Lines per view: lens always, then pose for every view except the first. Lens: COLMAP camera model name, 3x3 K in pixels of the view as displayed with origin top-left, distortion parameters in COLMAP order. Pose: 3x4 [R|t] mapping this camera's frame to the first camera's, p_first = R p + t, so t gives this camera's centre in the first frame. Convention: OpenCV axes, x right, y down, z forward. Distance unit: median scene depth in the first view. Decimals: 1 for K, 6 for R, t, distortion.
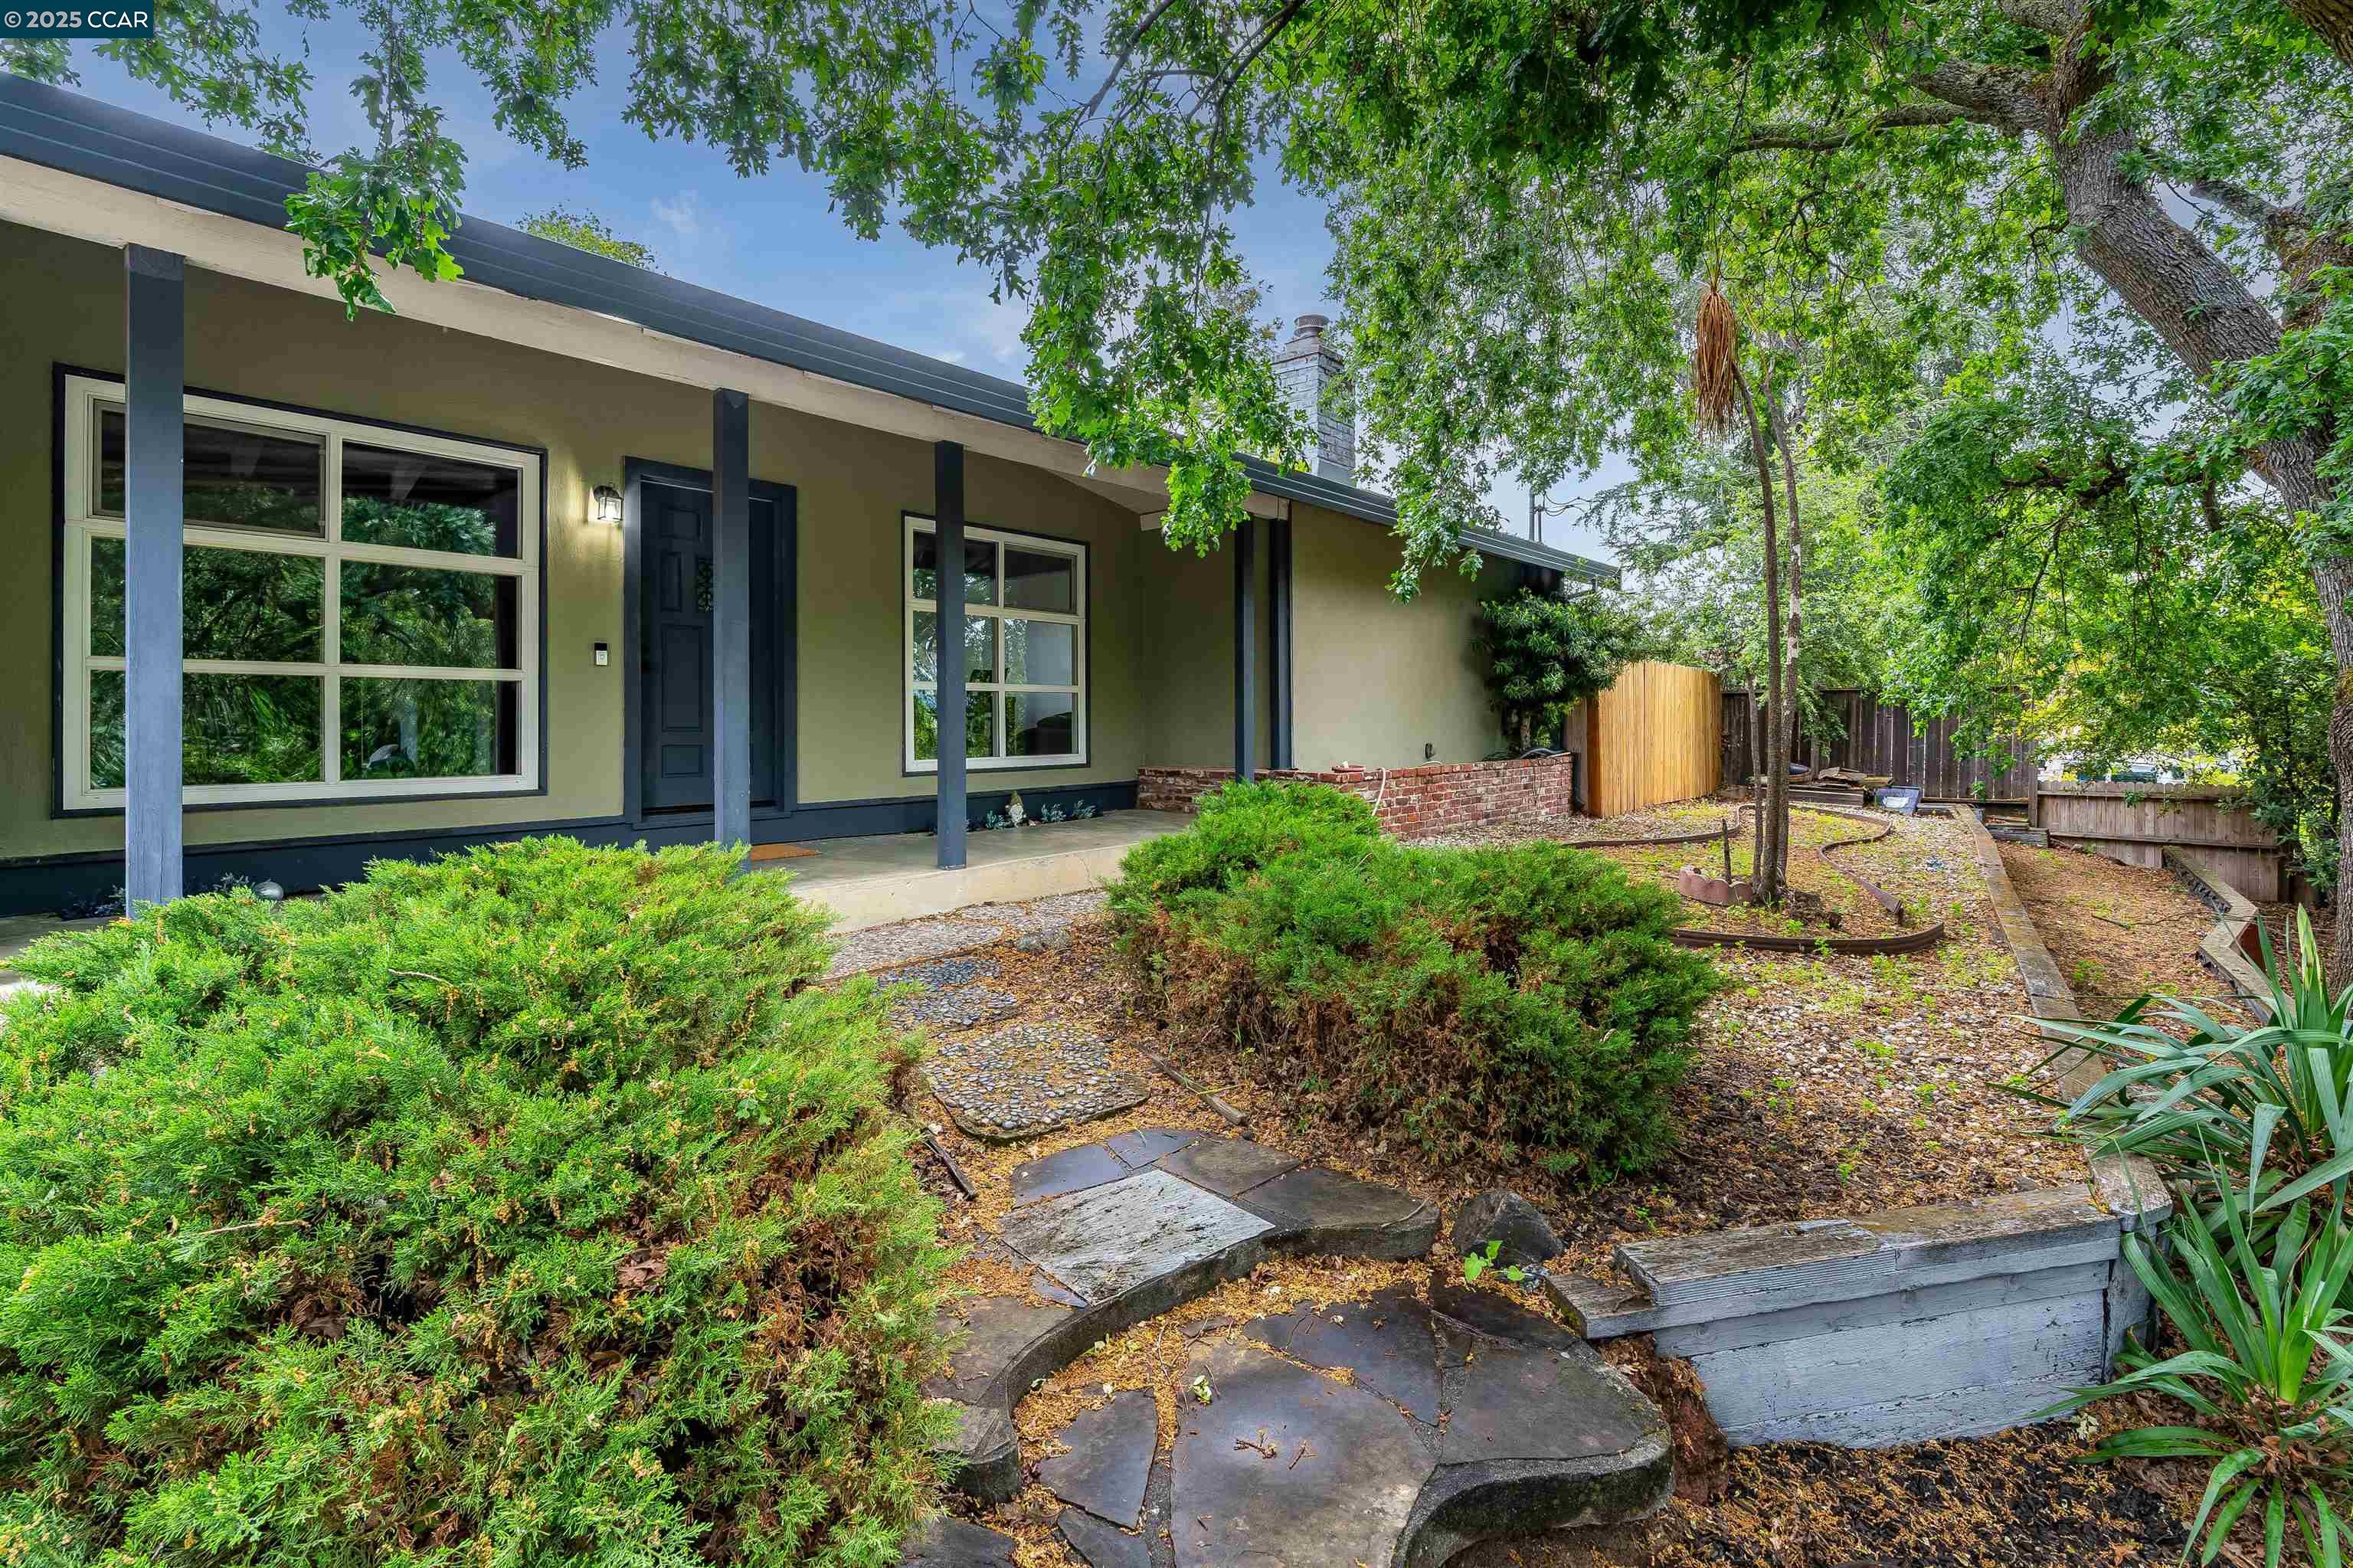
lens RADIAL K [[1081.5, 0, 1175.2], [0, 1081.5, 722.4], [0, 0, 1]] dist [0.001021, -0.000244]
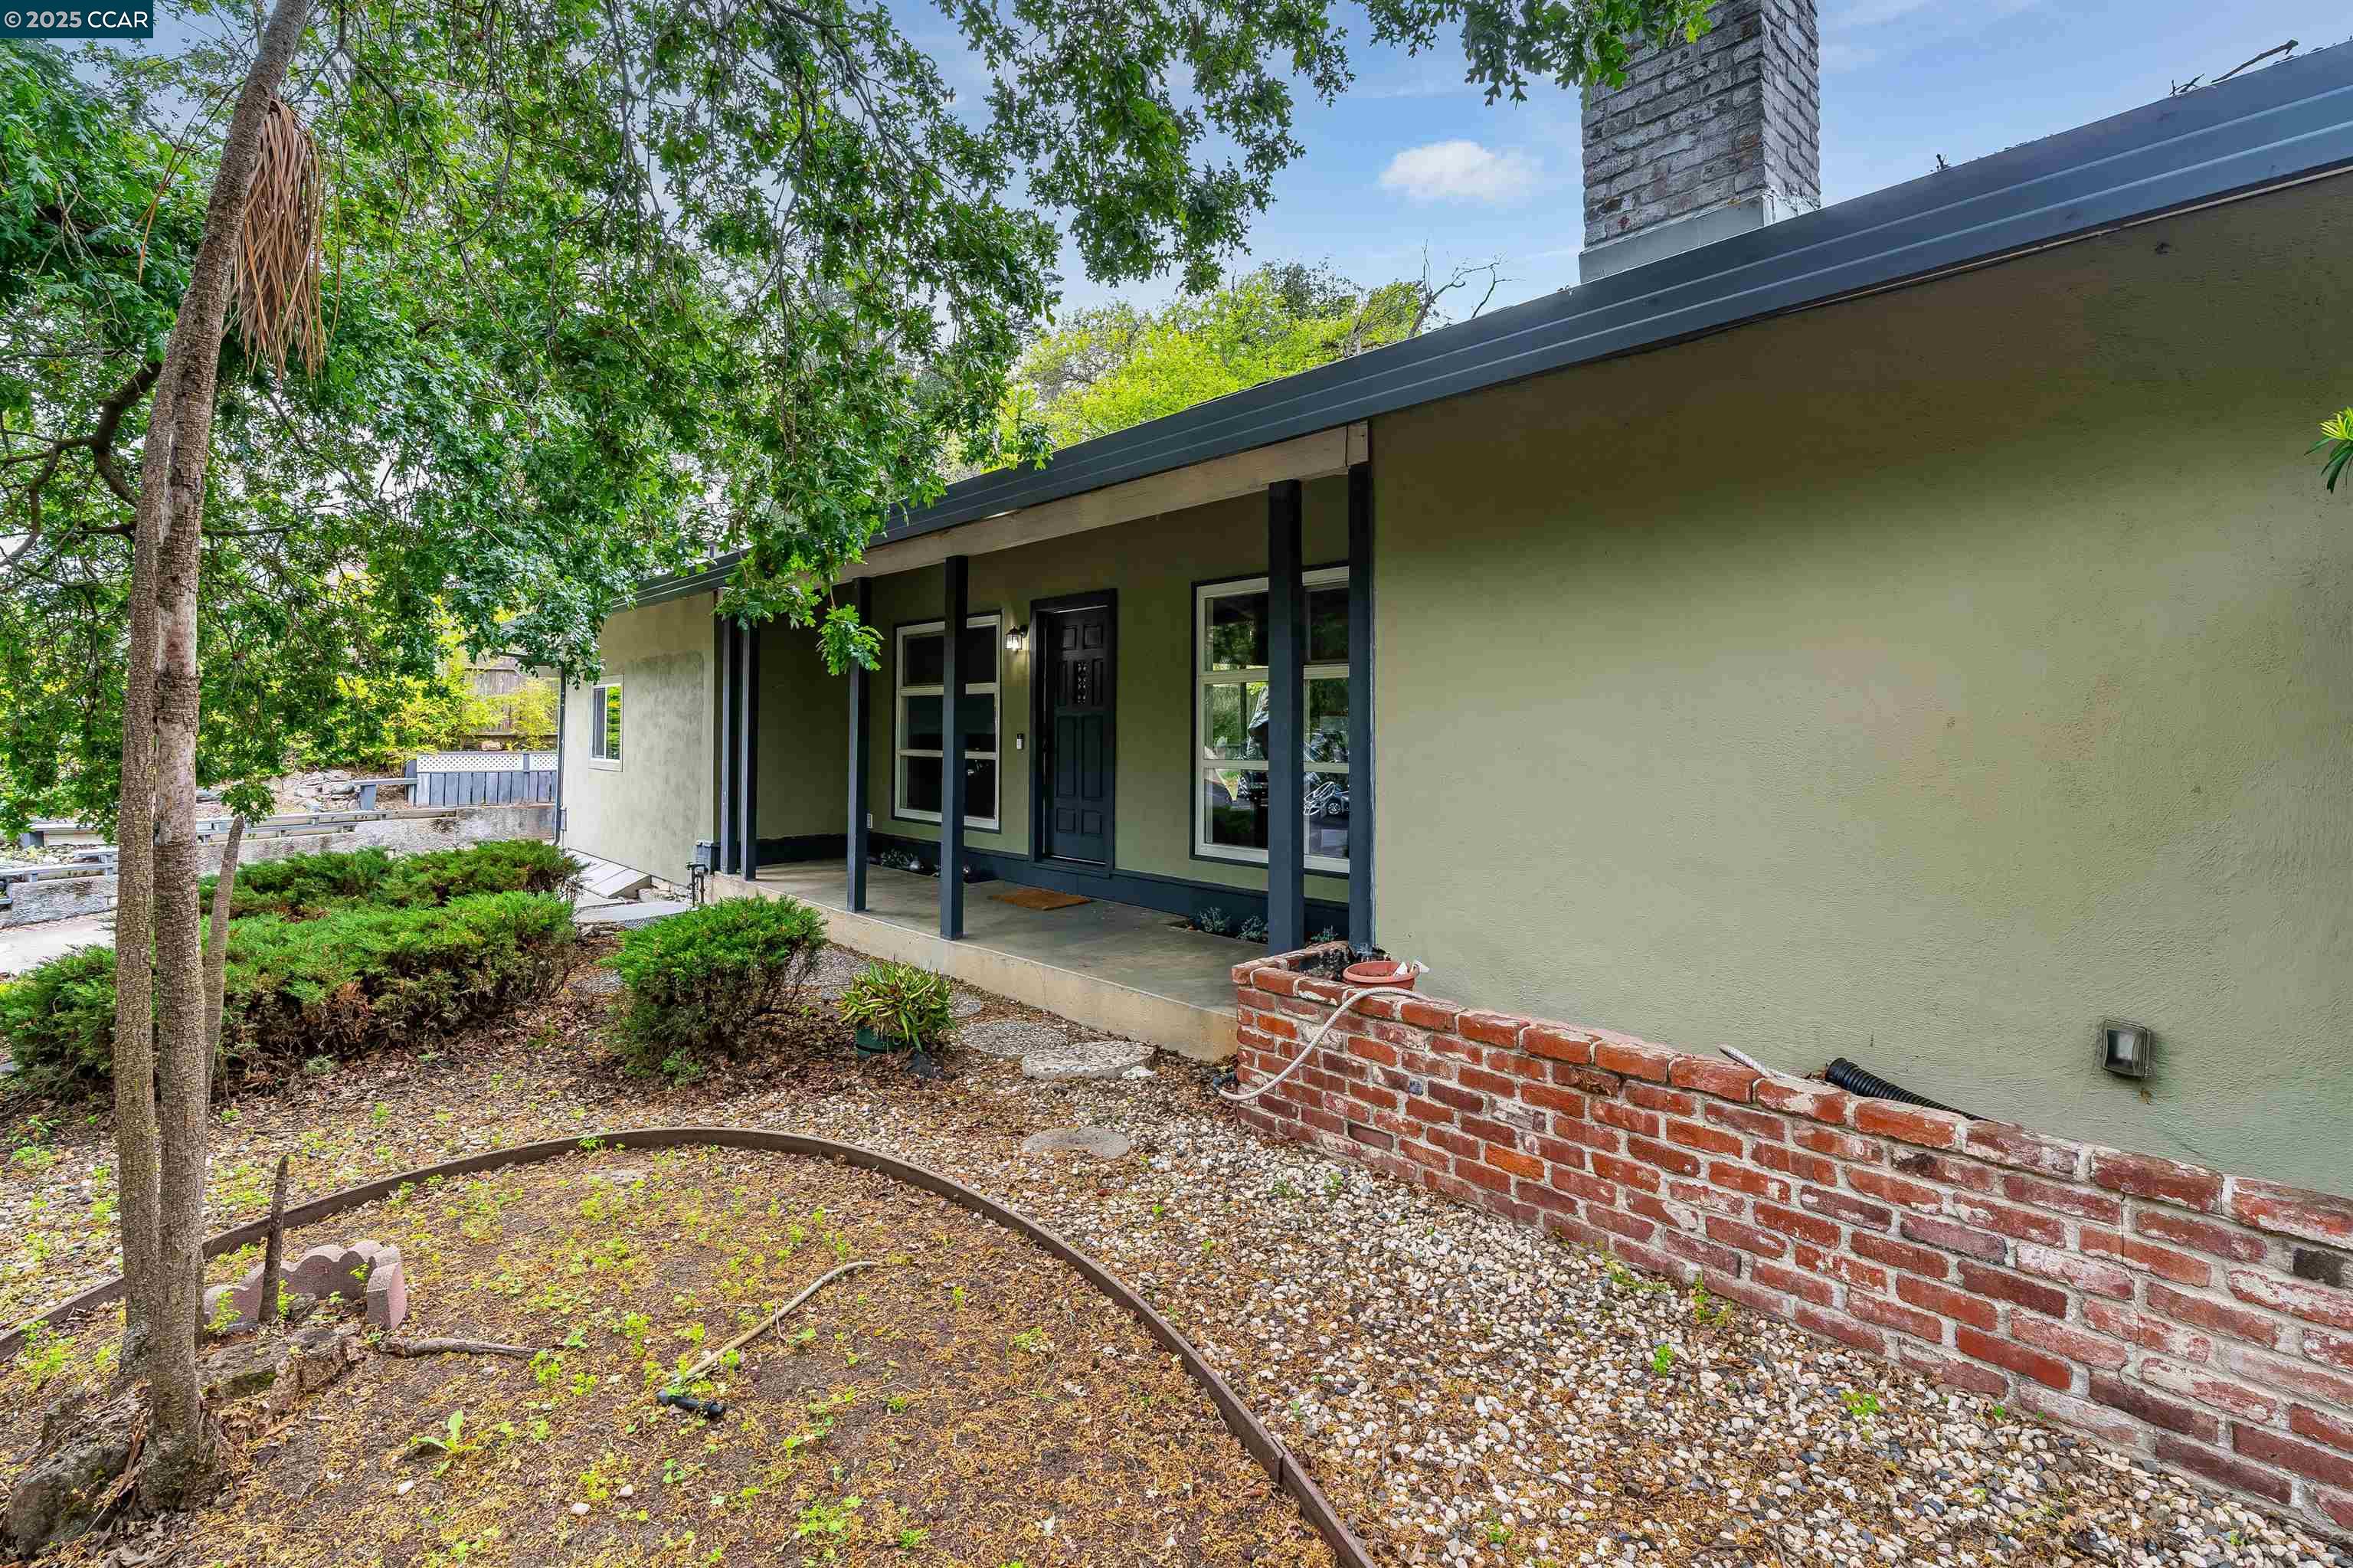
lens RADIAL K [[1128.2, 0, 1177.2], [0, 1128.2, 718.4], [0, 0, 1]] dist [-0.000962, 0.000035]
pose [[-0.145461, -0.009801, -0.989315, 0.889799], [-0.014118, 0.999870, -0.007830, -0.081923], [0.989263, 0.012829, -0.145581, 1.366746]]
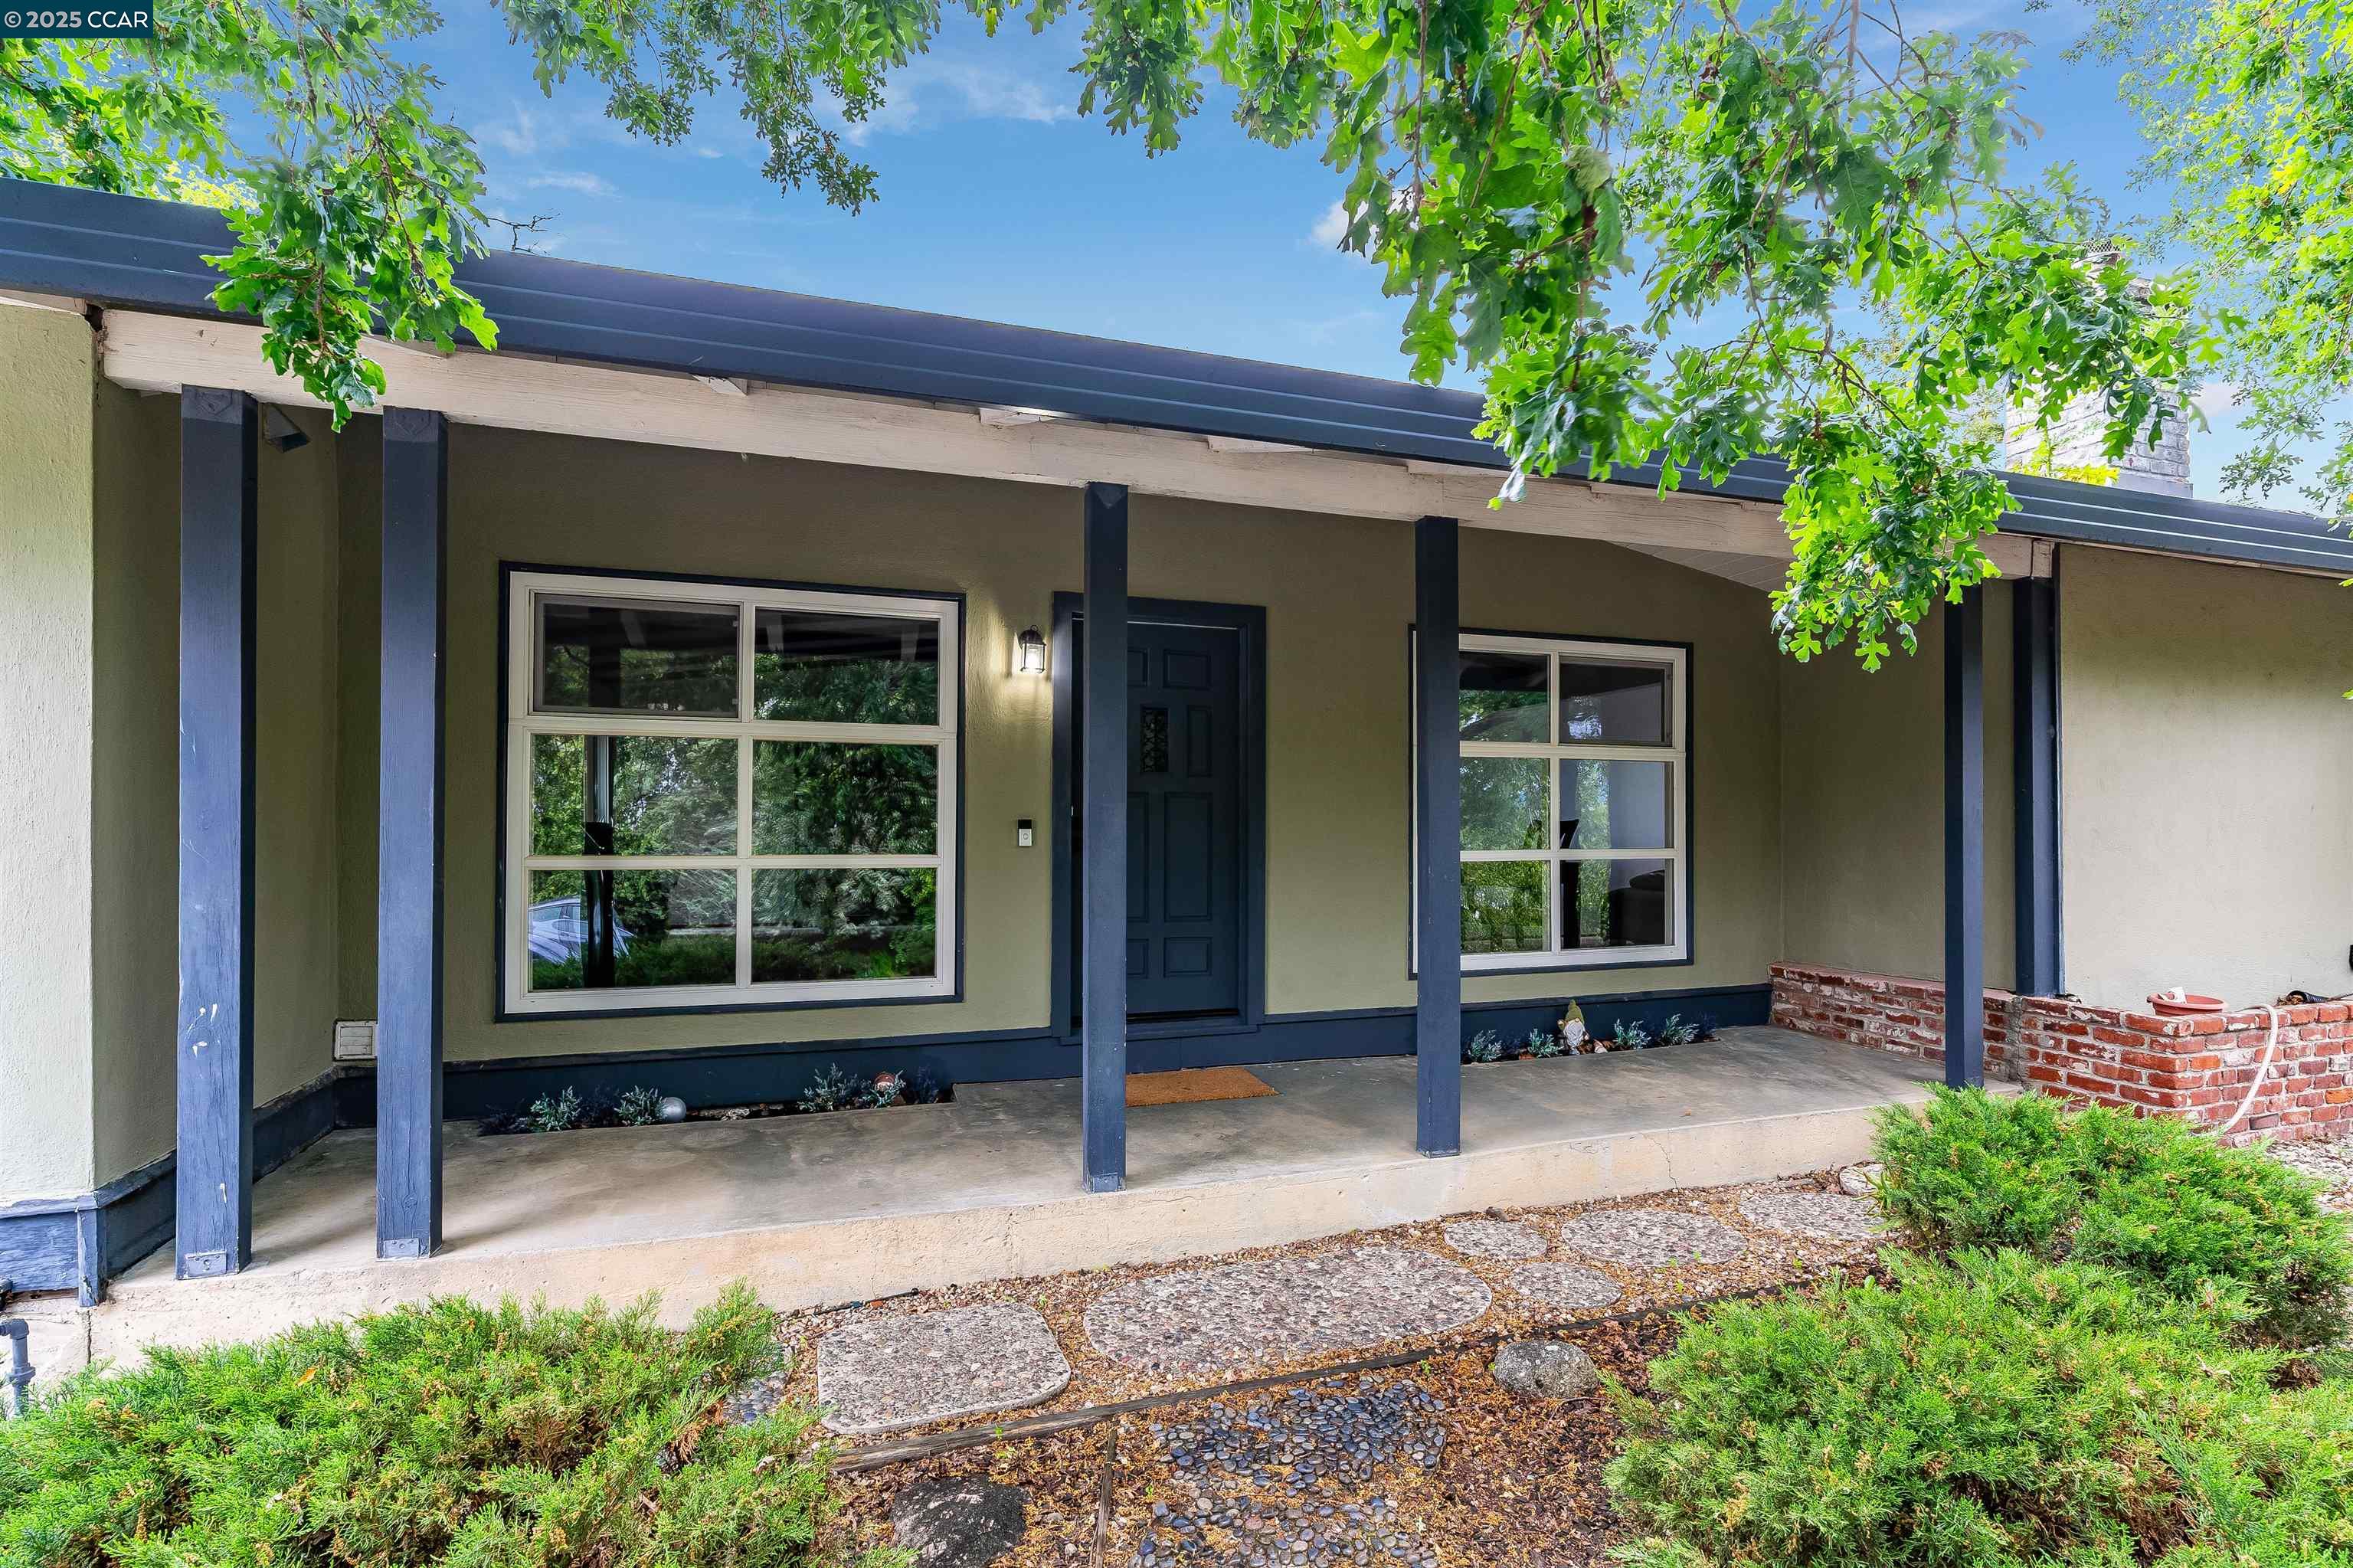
lens RADIAL K [[1088.1, 0, 1193.5], [0, 1088.1, 825.9], [0, 0, 1]] dist [-0.002637, 0.000190]
pose [[0.855704, 0.000790, -0.517464, 0.012561], [-0.004782, 0.999968, -0.006381, -0.060849], [0.517443, 0.007935, 0.855681, 0.335950]]
